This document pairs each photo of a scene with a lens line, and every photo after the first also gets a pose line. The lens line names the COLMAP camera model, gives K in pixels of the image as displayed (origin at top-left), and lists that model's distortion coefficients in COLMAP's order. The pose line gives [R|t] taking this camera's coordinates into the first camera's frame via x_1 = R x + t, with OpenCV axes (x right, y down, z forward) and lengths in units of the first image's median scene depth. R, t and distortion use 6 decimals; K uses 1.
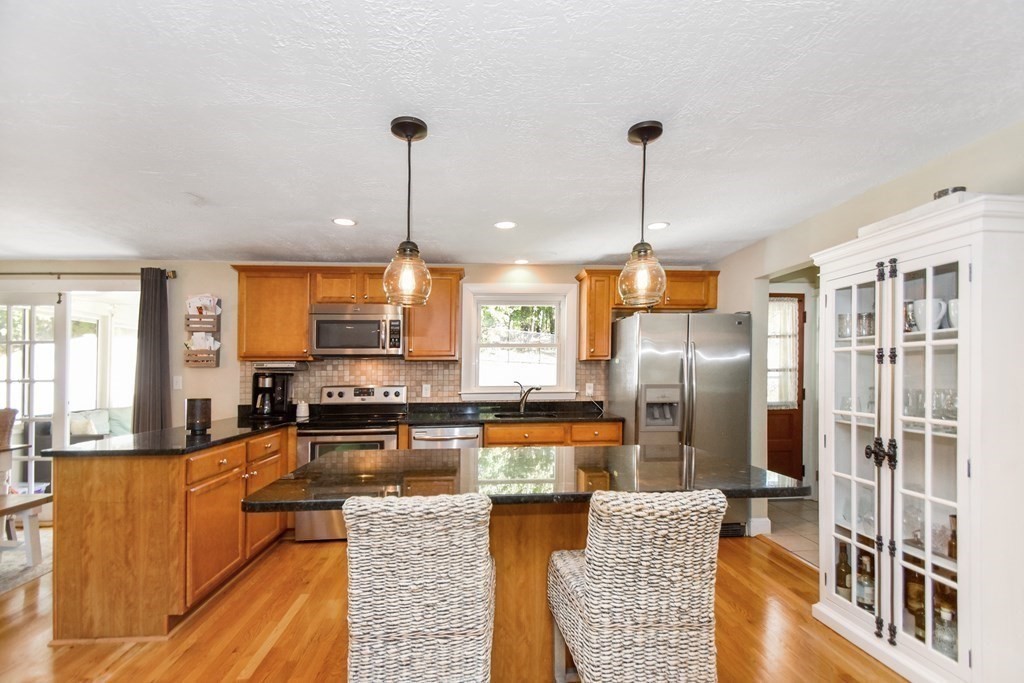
lens RADIAL K [[452.2, 0, 512.5], [0, 452.2, 377.8], [0, 0, 1]] dist [-0.014422, -0.000021]
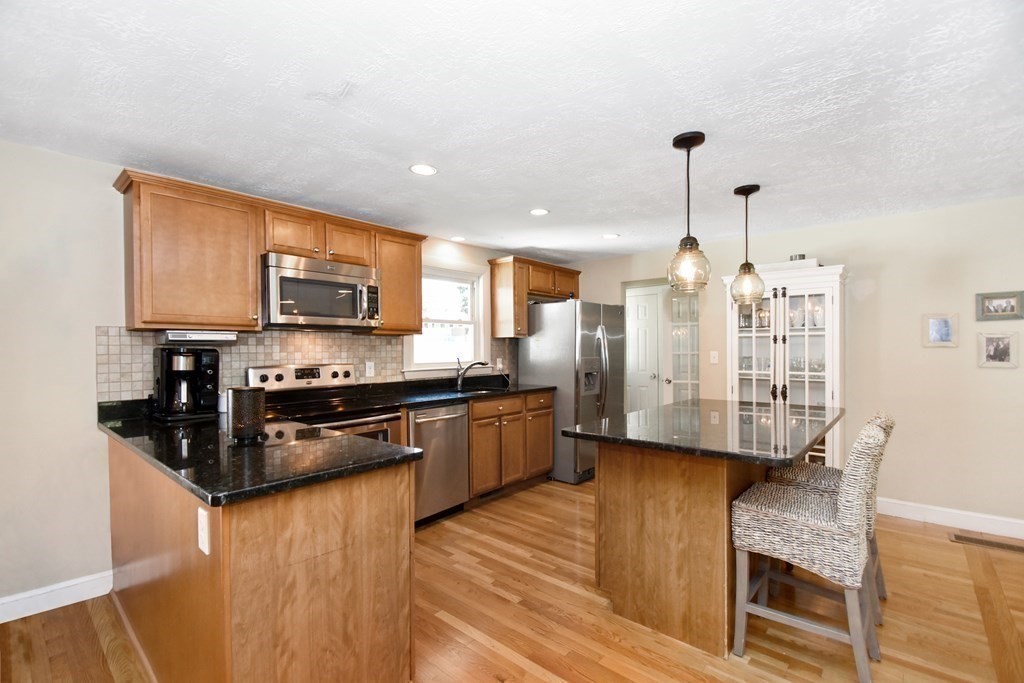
lens RADIAL K [[450.4, 0, 508.4], [0, 450.4, 360.5], [0, 0, 1]] dist [-0.000586, -0.000249]
pose [[0.734942, -0.015790, 0.677947, -0.924707], [0.007445, 0.999856, 0.015217, 0.000461], [-0.678090, -0.006137, 0.734954, 0.296507]]
